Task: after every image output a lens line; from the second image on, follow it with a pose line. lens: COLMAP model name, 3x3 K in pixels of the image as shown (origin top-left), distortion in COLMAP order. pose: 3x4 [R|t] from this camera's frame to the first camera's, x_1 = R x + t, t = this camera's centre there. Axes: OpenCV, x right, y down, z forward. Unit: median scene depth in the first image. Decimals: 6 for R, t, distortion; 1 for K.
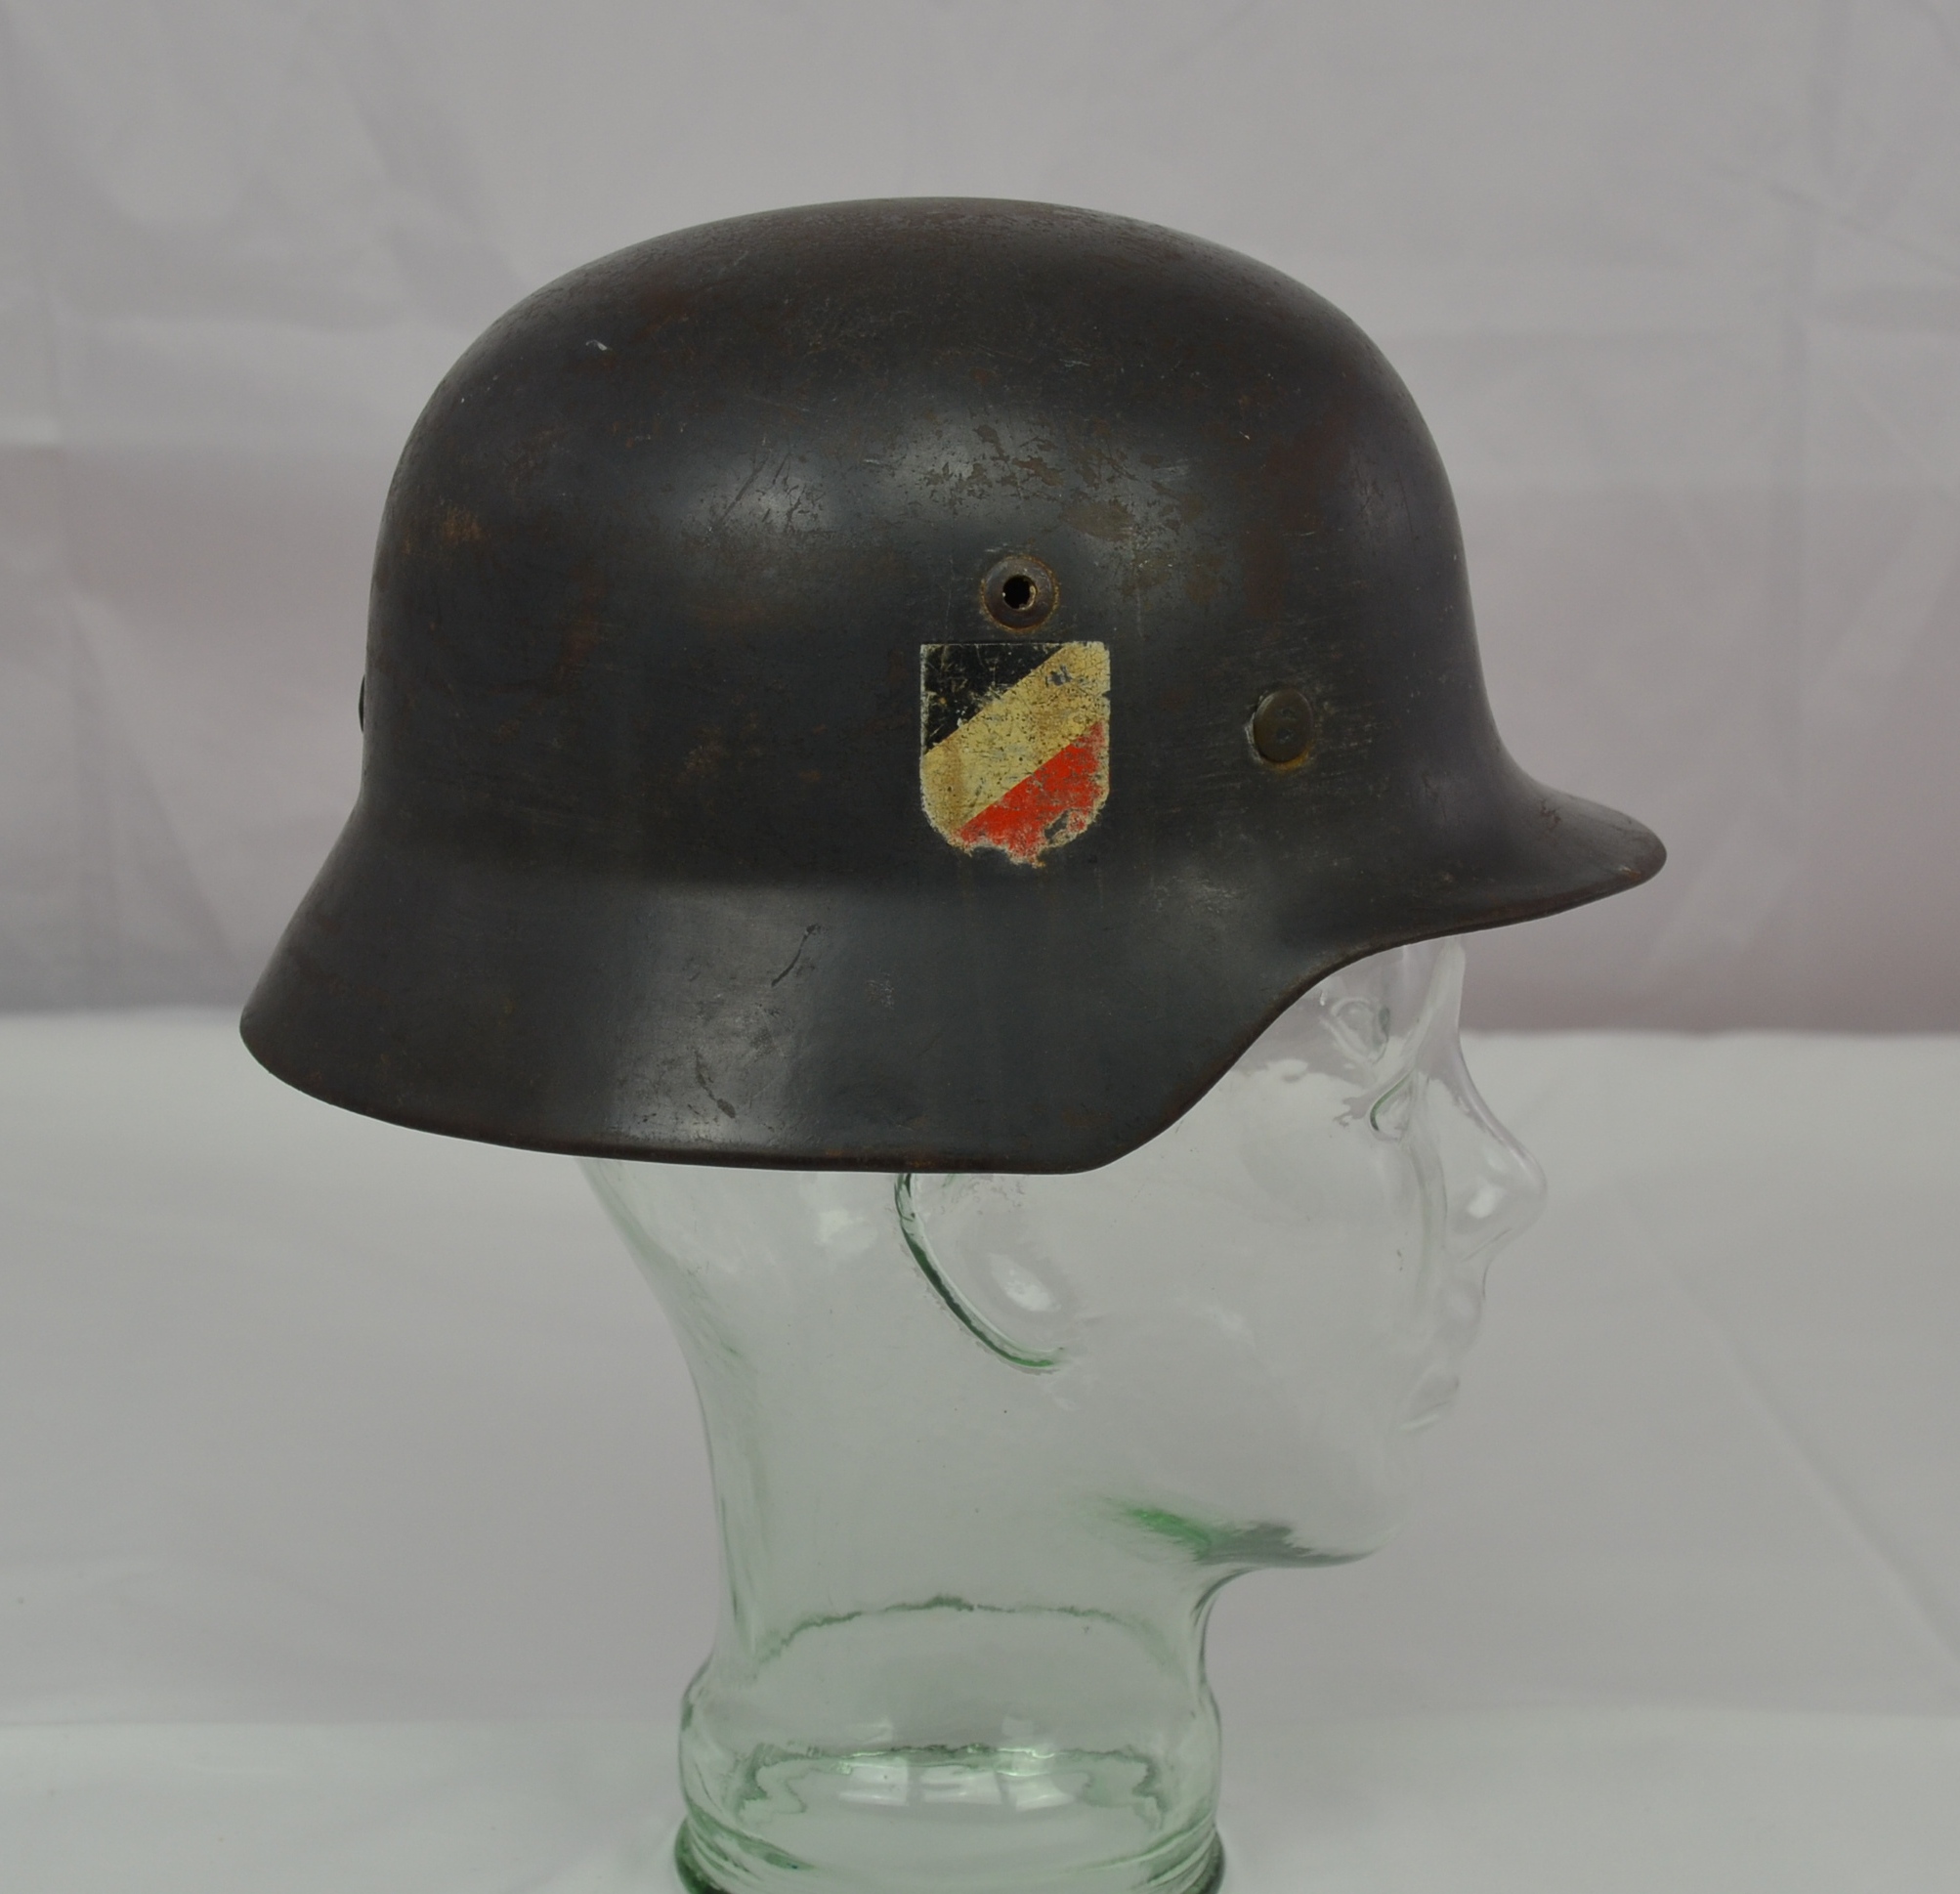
lens RADIAL K [[3201.4, 0, 980.0], [0, 3201.4, 947.0], [0, 0, 1]] dist [0.014960, 0.013967]
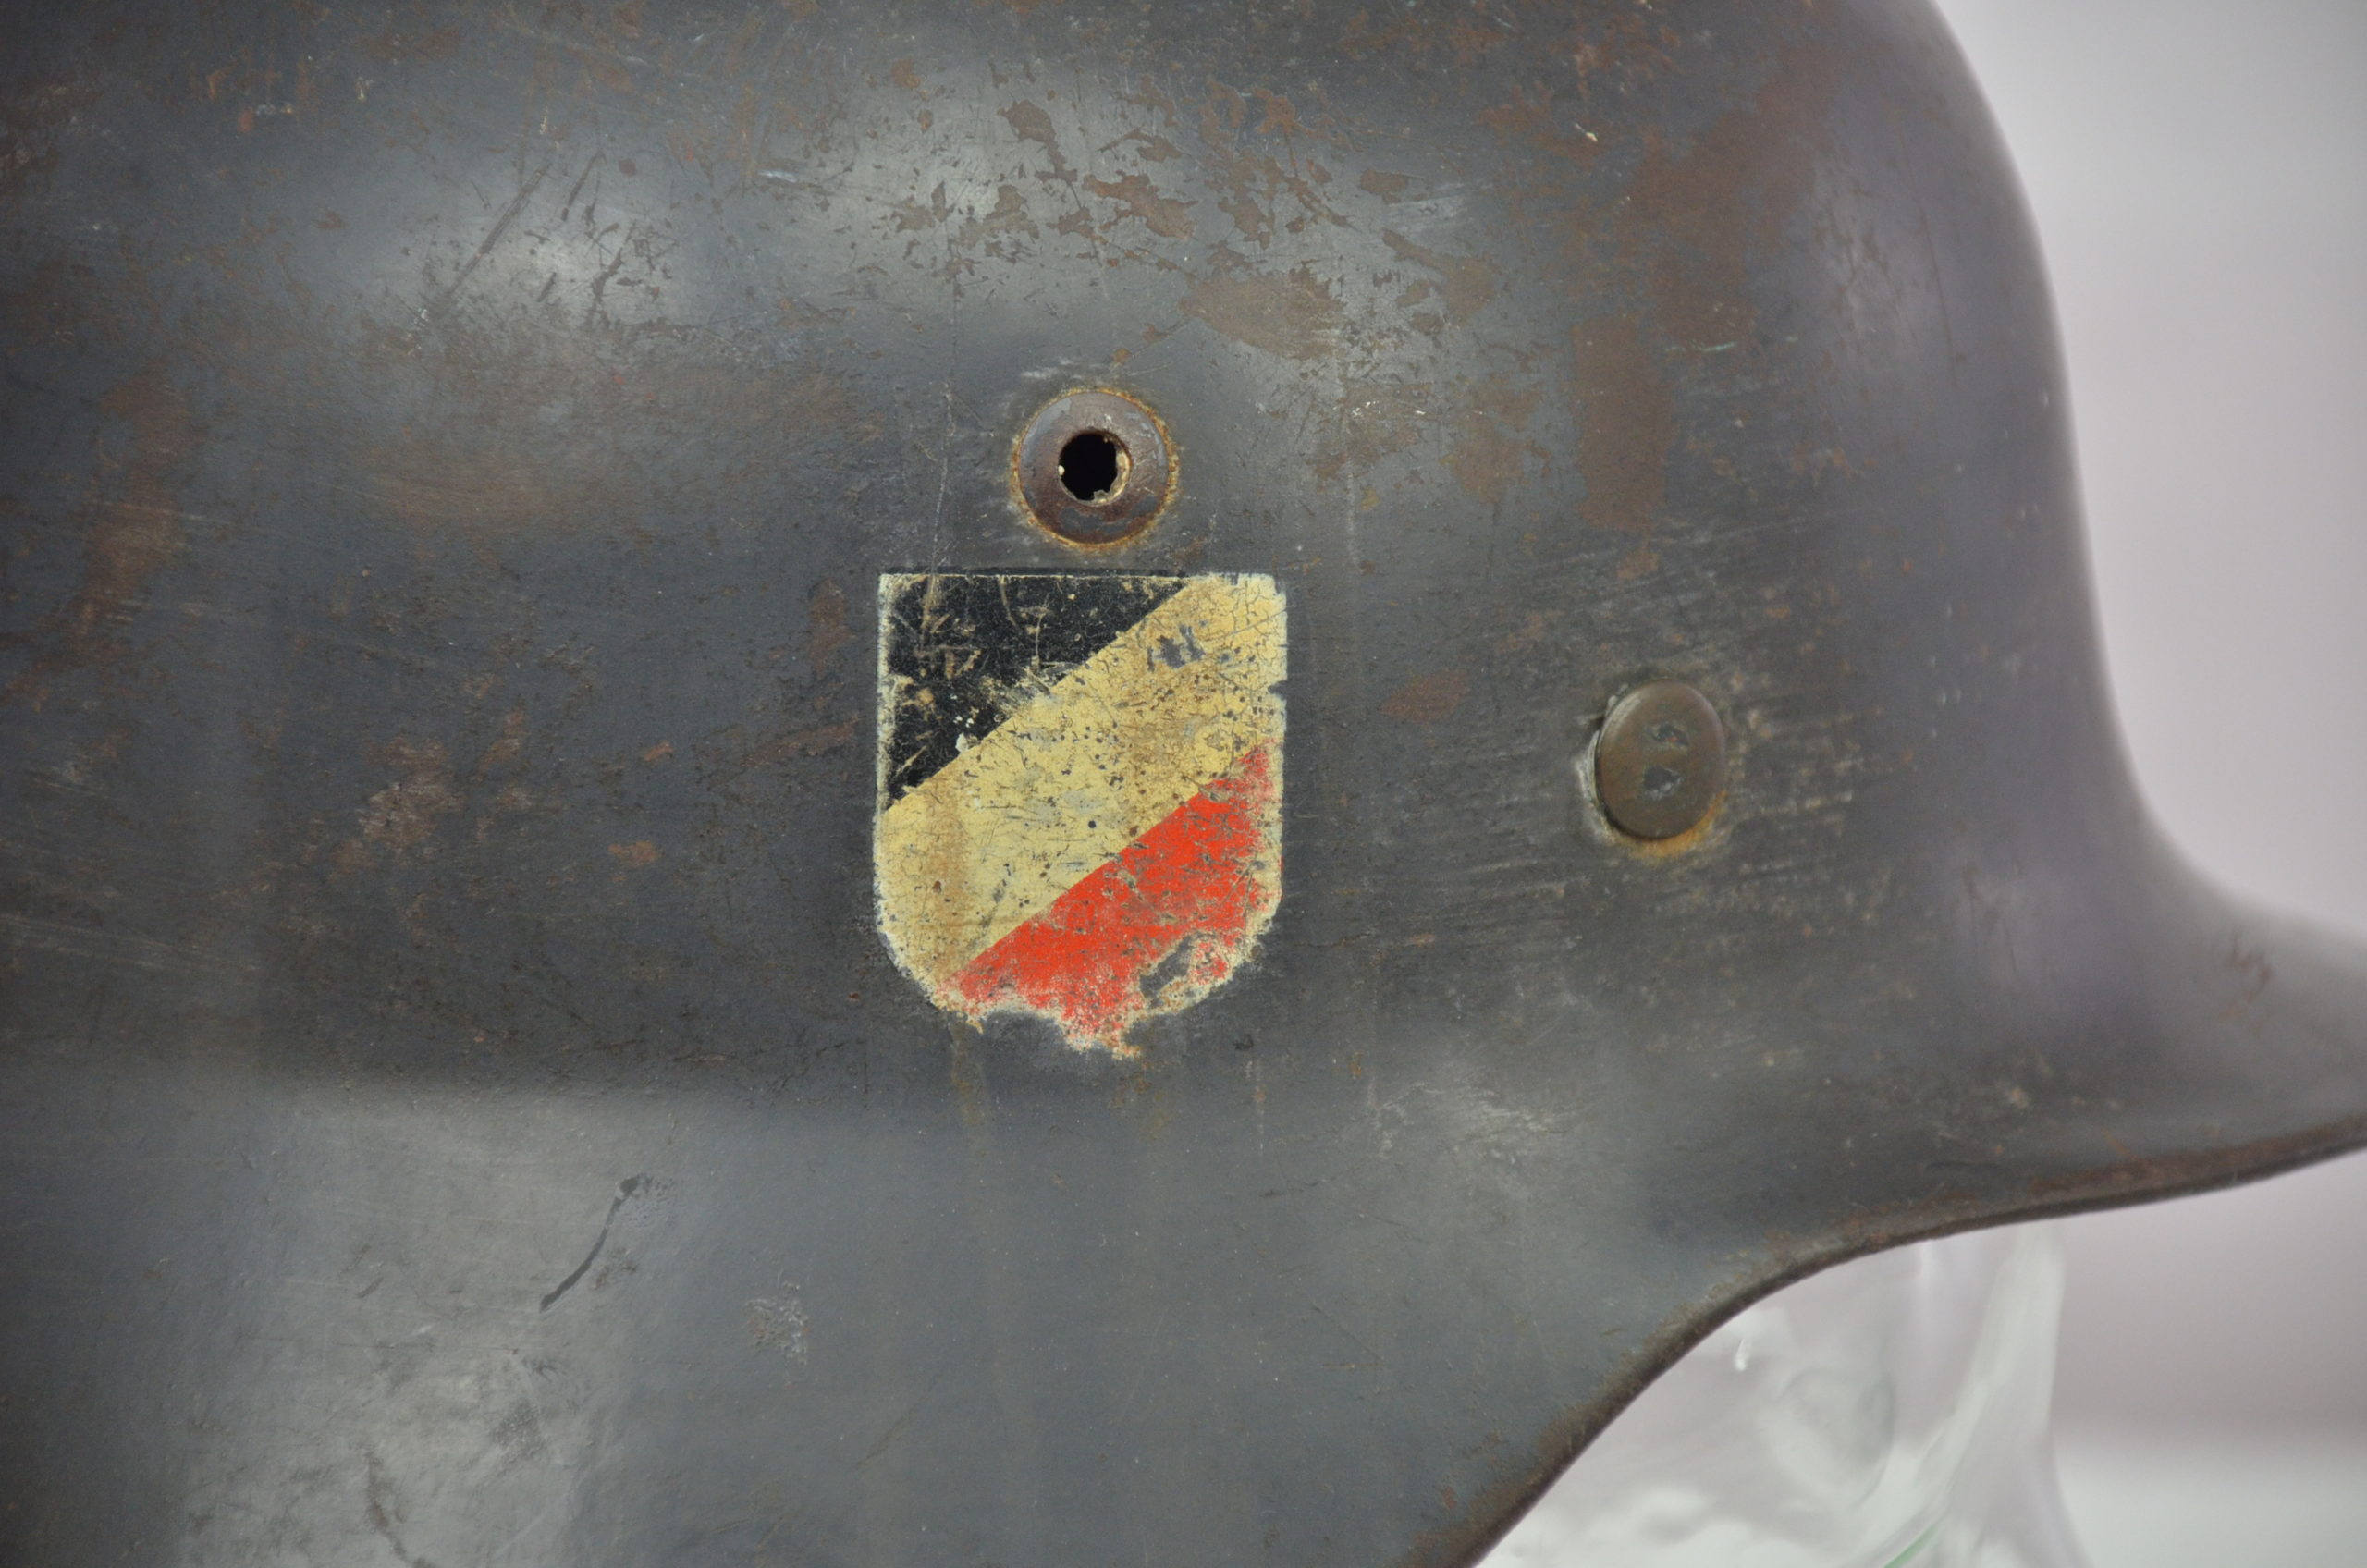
lens RADIAL K [[13744.0, 0, 1183.5], [0, 13744.0, 784.0], [0, 0, 1]] dist [1.655746, -2.960714]
pose [[0.999606, 0.016281, 0.022872, -0.019595], [-0.015007, 0.998385, -0.054795, 0.044356], [-0.023727, 0.054430, 0.998236, -0.986562]]
